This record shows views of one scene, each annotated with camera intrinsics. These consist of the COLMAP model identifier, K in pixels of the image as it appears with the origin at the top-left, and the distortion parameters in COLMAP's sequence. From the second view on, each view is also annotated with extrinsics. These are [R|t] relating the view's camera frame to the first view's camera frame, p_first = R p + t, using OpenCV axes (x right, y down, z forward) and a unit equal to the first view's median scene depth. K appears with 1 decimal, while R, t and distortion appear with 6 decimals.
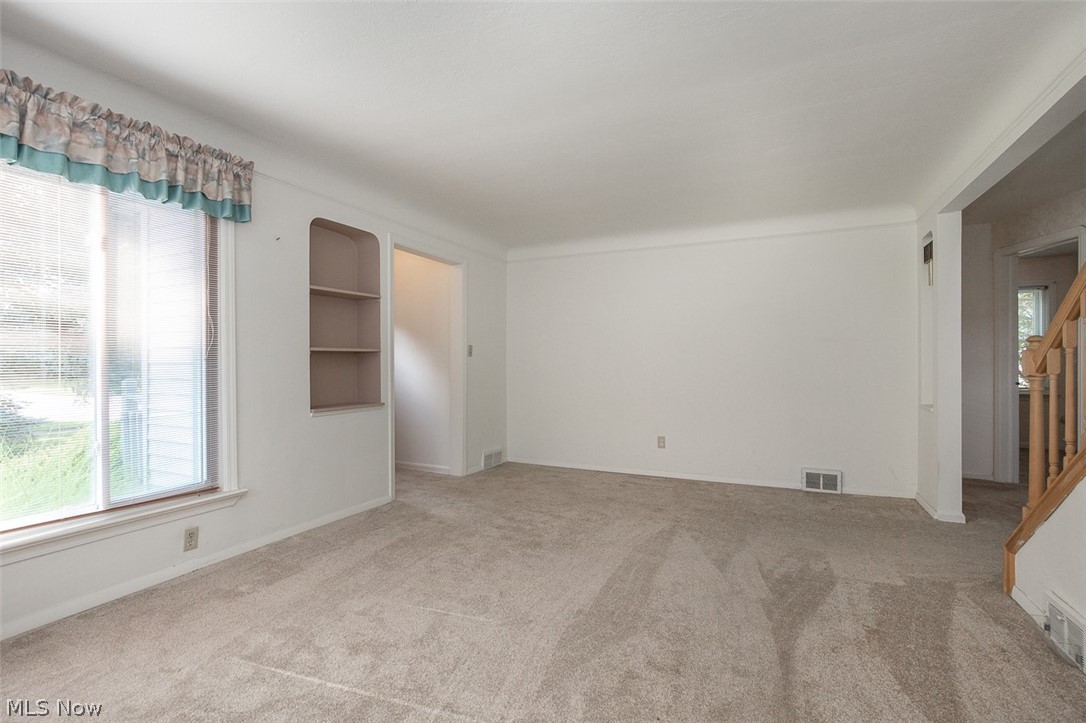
lens RADIAL K [[496.1, 0, 544.2], [0, 496.1, 361.0], [0, 0, 1]] dist [-0.010793, 0.001801]
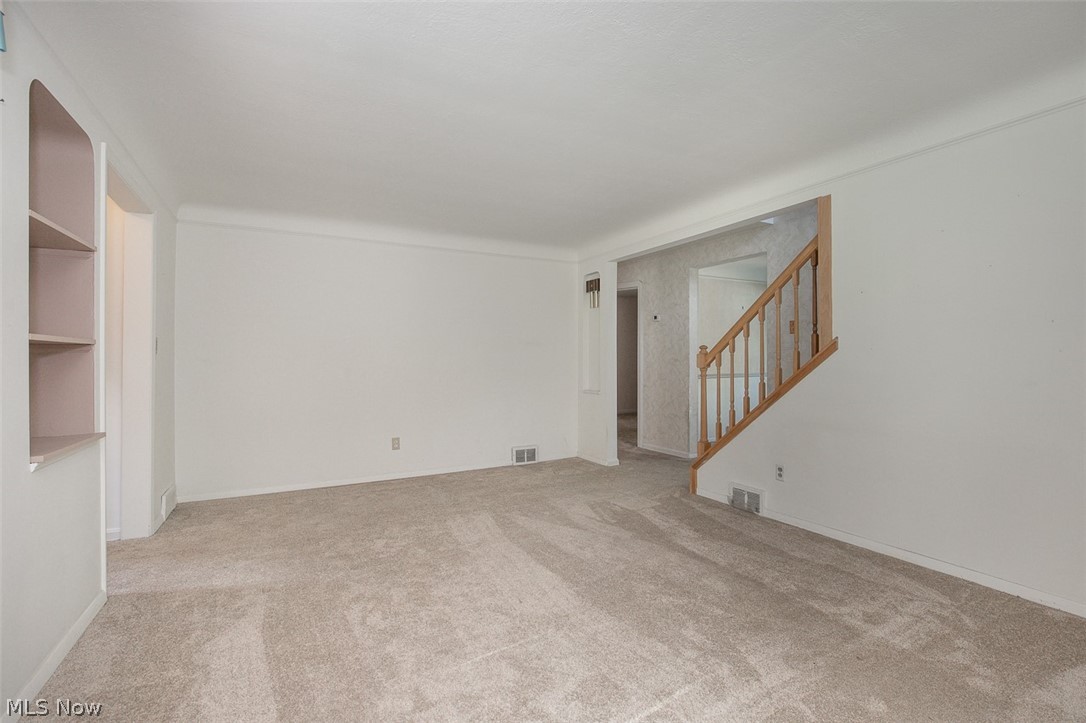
lens RADIAL K [[496.1, 0, 544.1], [0, 496.1, 358.5], [0, 0, 1]] dist [-0.010793, 0.001801]
pose [[0.590426, 0.001674, 0.807090, -0.567283], [0.001921, 0.999992, -0.003480, 0.000765], [-0.807090, 0.003605, 0.590418, 0.282843]]
